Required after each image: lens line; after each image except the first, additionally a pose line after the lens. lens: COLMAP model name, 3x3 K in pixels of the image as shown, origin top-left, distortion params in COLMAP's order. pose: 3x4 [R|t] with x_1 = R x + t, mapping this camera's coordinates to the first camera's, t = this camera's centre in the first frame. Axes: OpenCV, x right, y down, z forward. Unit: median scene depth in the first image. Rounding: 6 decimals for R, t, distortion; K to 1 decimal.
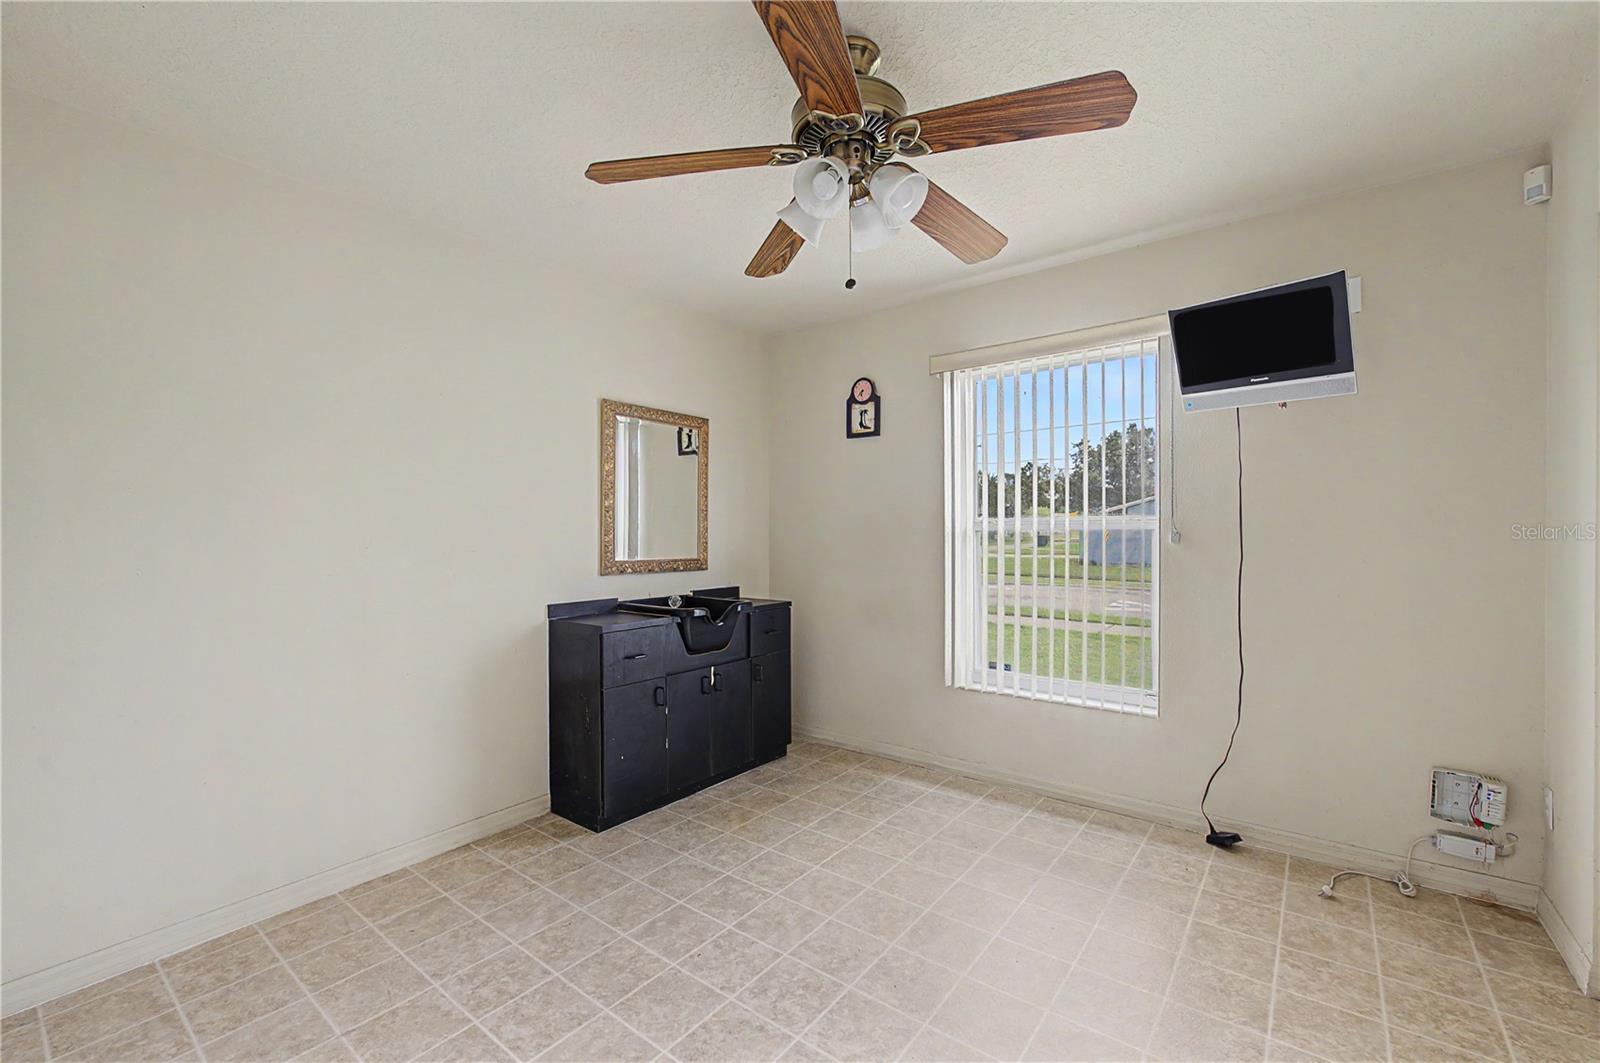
lens RADIAL K [[678.4, 0, 804.8], [0, 678.4, 537.2], [0, 0, 1]] dist [0.001142, -0.000815]
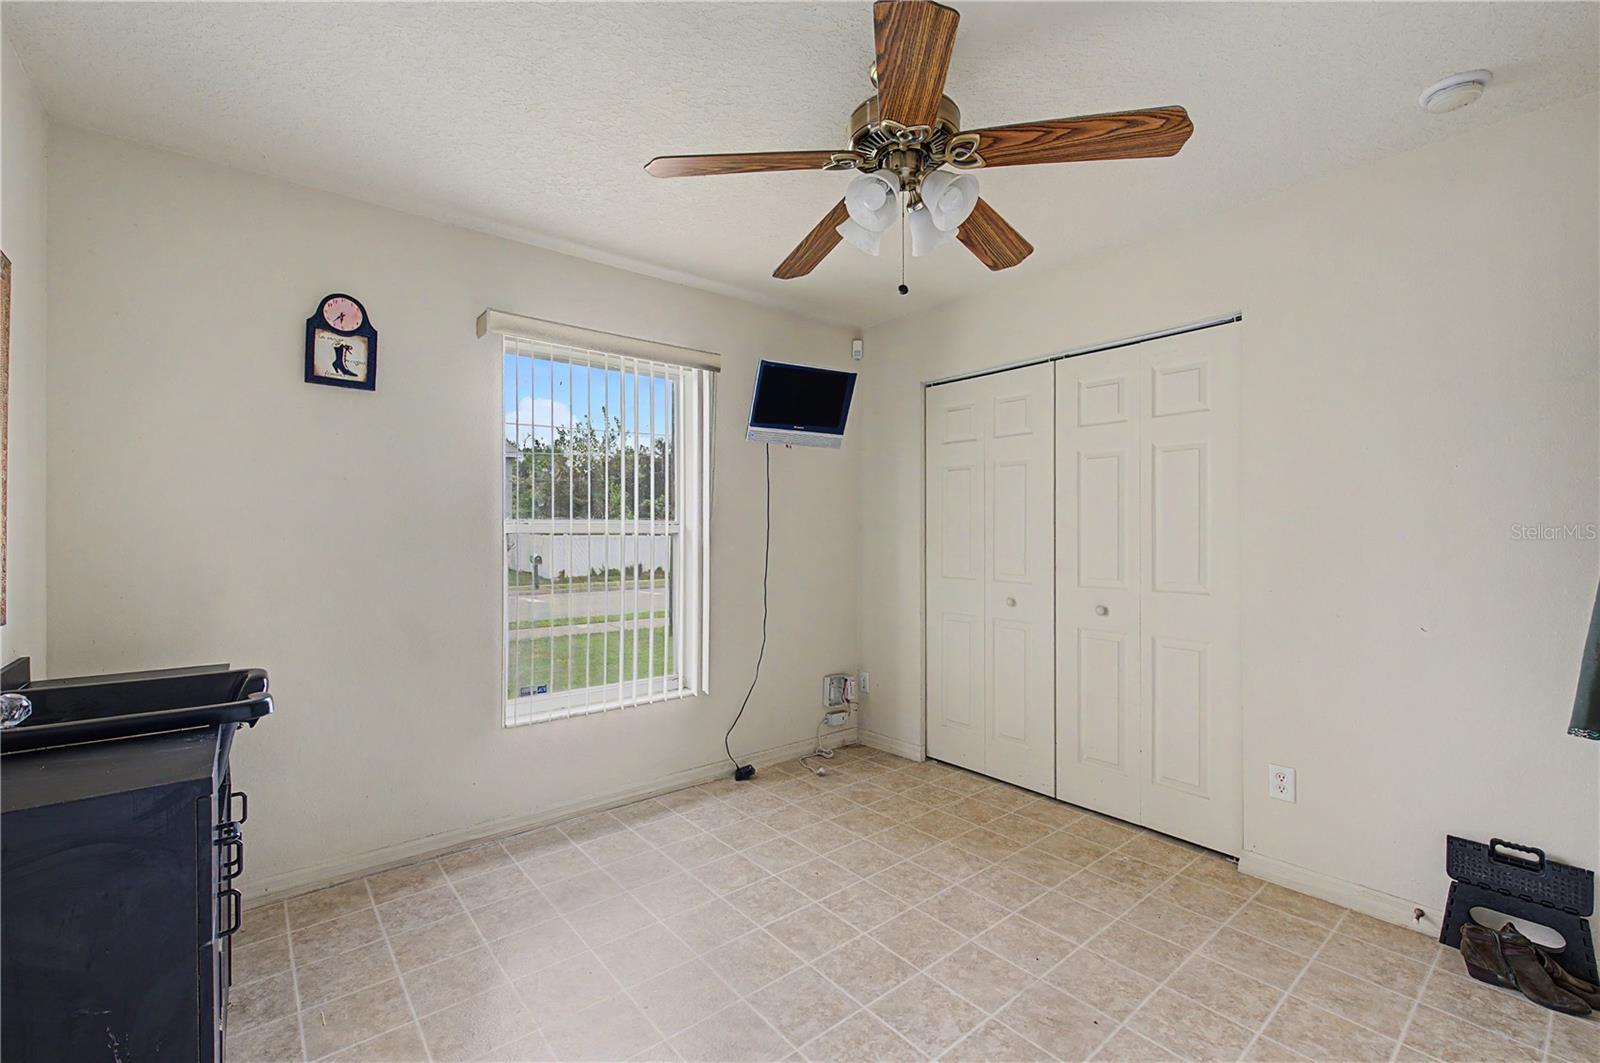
lens RADIAL K [[678.4, 0, 802.7], [0, 678.4, 526.1], [0, 0, 1]] dist [0.001142, -0.000815]
pose [[0.205563, 0.020843, 0.978422, -0.551634], [0.010540, 0.999668, -0.023510, 0.005900], [-0.978587, 0.015145, 0.205276, 0.541325]]
